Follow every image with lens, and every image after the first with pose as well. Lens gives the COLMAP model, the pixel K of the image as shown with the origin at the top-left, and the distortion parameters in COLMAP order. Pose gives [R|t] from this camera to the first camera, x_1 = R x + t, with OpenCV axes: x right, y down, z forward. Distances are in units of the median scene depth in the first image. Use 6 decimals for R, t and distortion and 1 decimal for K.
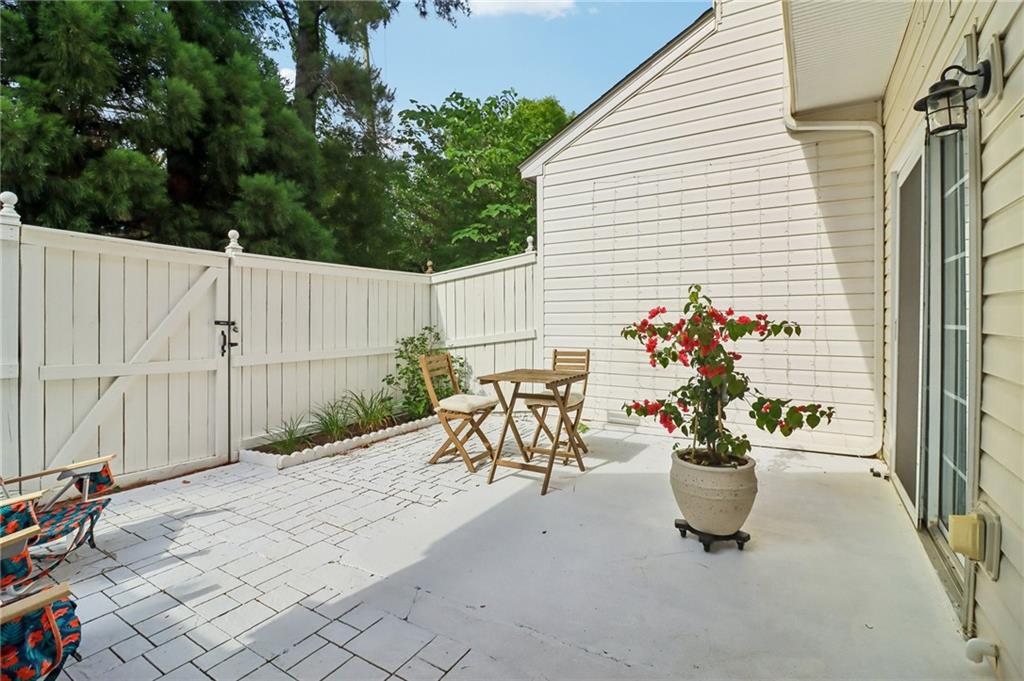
lens RADIAL K [[475.9, 0, 513.5], [0, 475.9, 322.3], [0, 0, 1]] dist [-0.003324, -0.009751]
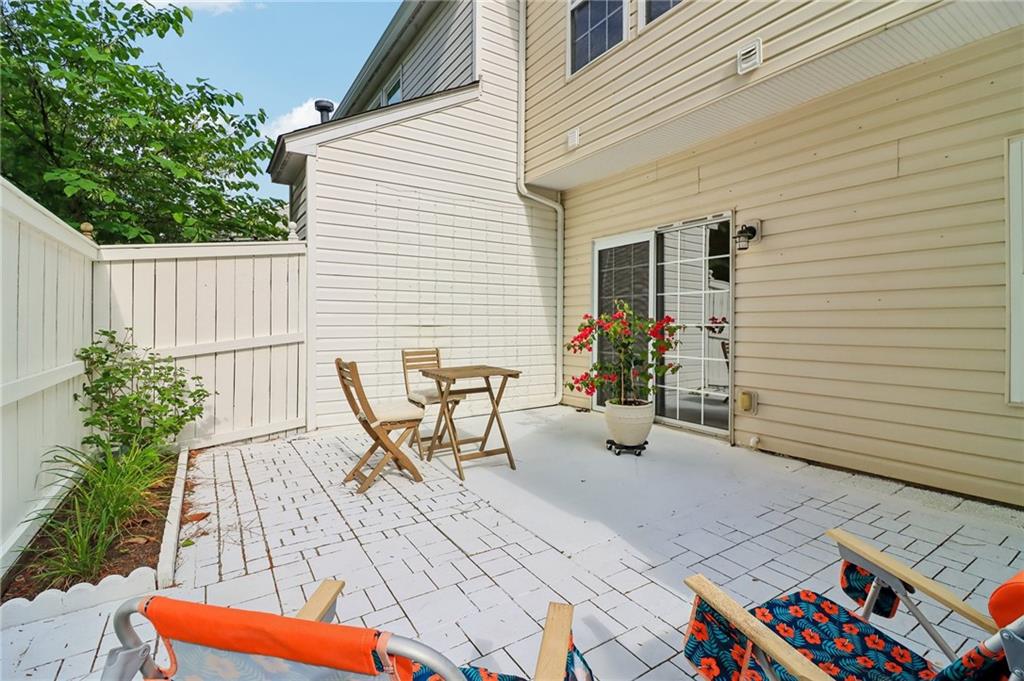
lens RADIAL K [[475.9, 0, 516.8], [0, 475.9, 326.2], [0, 0, 1]] dist [-0.003324, -0.009751]
pose [[0.424789, 0.001409, 0.905291, -0.766610], [0.003519, 0.999989, -0.003208, 0.011964], [-0.905285, 0.004548, 0.424779, 0.385091]]
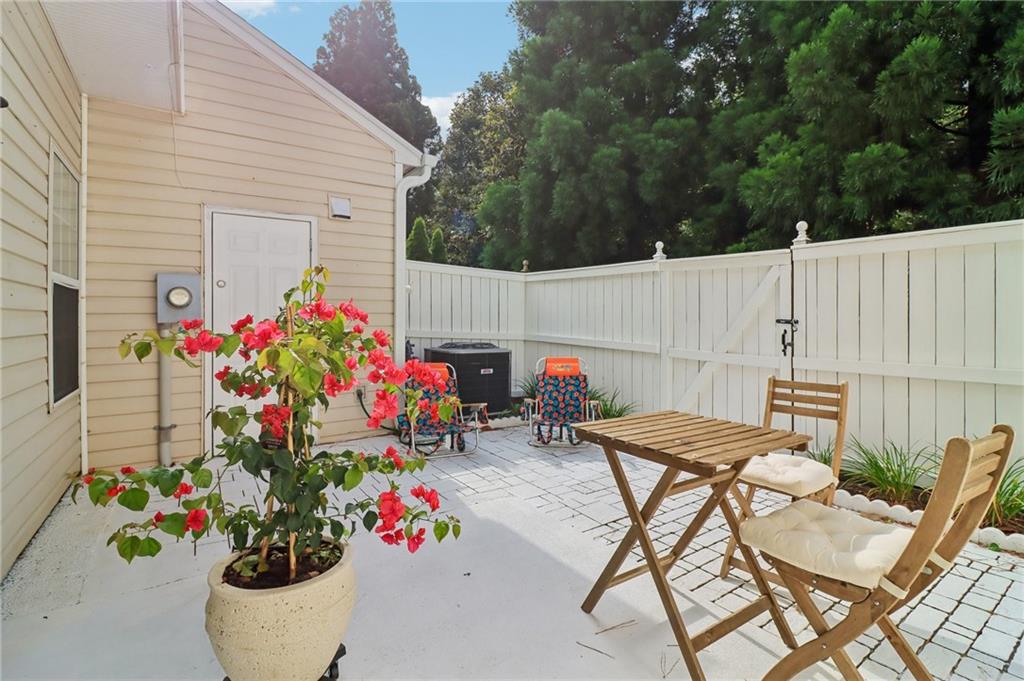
lens RADIAL K [[475.9, 0, 516.9], [0, 475.9, 319.4], [0, 0, 1]] dist [-0.003324, -0.009751]
pose [[-0.400640, 0.006547, -0.916212, 0.503326], [0.000189, 0.999975, 0.007063, -0.010108], [0.916235, 0.002657, -0.400632, 0.897731]]
